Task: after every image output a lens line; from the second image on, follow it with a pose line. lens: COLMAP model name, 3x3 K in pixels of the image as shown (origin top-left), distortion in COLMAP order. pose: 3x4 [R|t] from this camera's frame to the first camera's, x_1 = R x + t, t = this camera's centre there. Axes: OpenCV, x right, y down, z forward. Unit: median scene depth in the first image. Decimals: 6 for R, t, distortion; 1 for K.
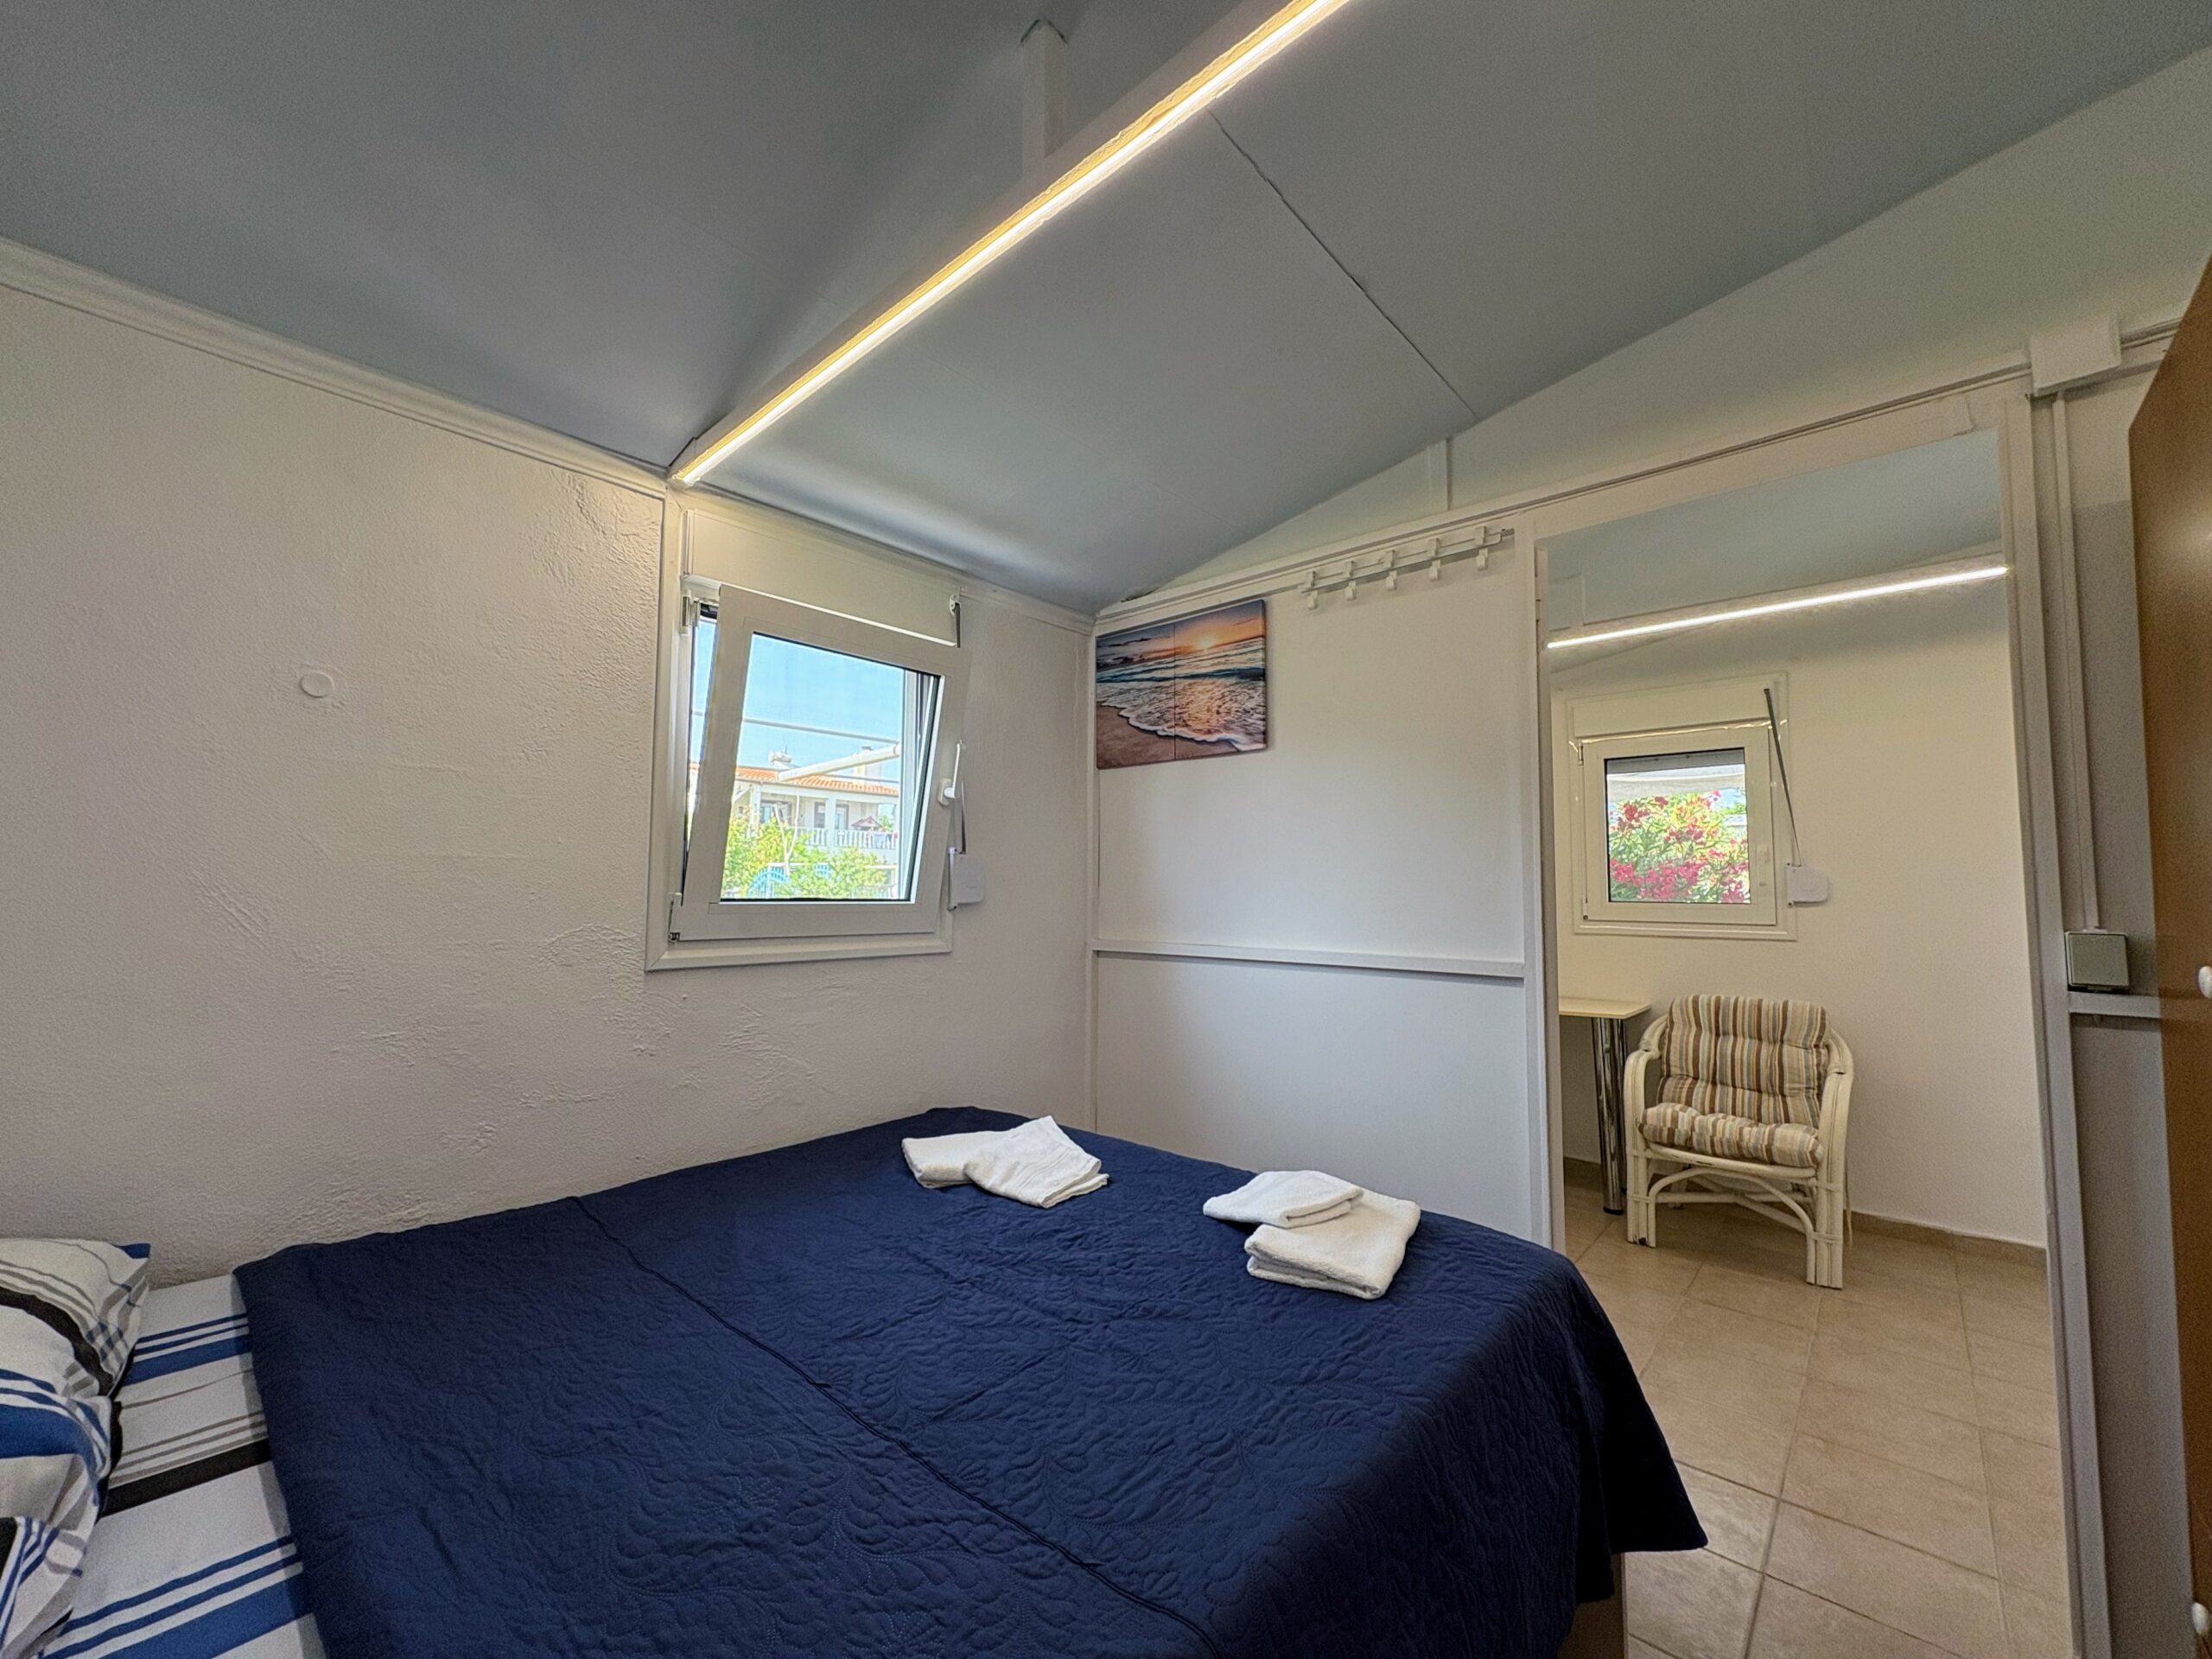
lens RADIAL K [[885.7, 0, 1105.3], [0, 885.7, 834.2], [0, 0, 1]] dist [-0.002705, -0.000295]
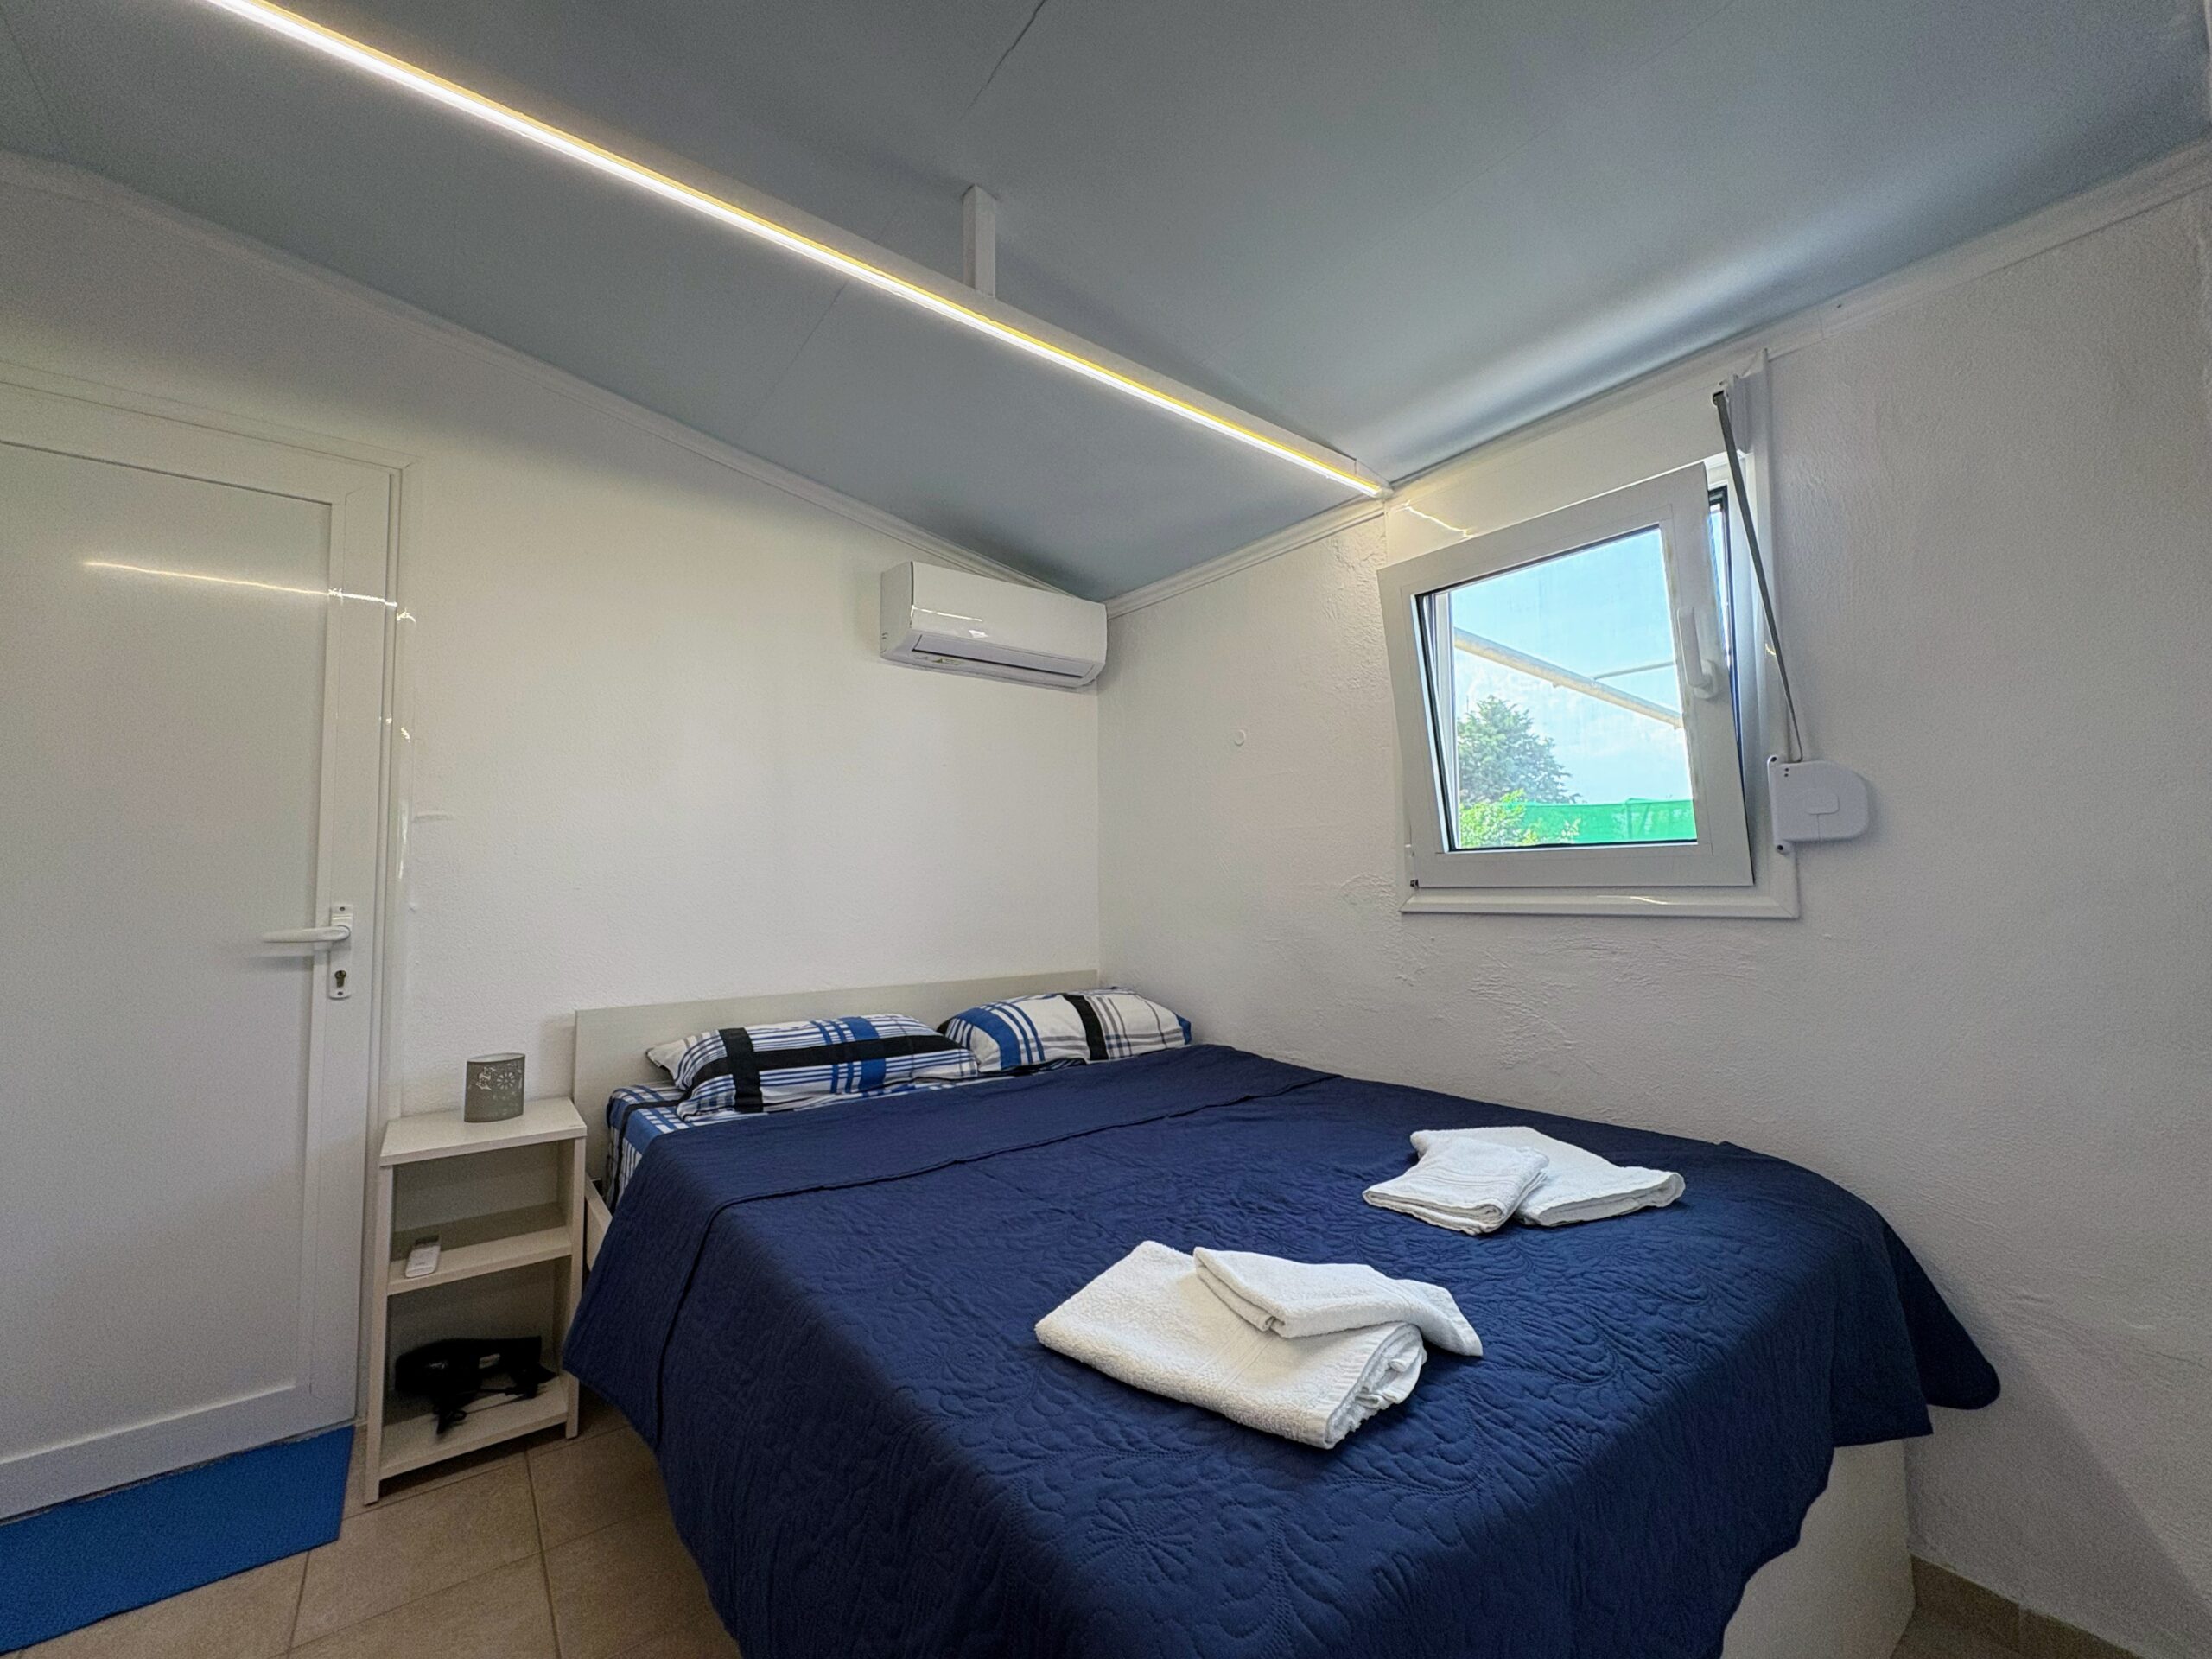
lens RADIAL K [[885.7, 0, 1105.1], [0, 885.7, 827.6], [0, 0, 1]] dist [-0.002705, -0.000295]
pose [[-0.193144, -0.072255, -0.978506, 0.682820], [0.073043, 0.993459, -0.087777, 0.111117], [0.978448, -0.088427, -0.186603, 0.801492]]
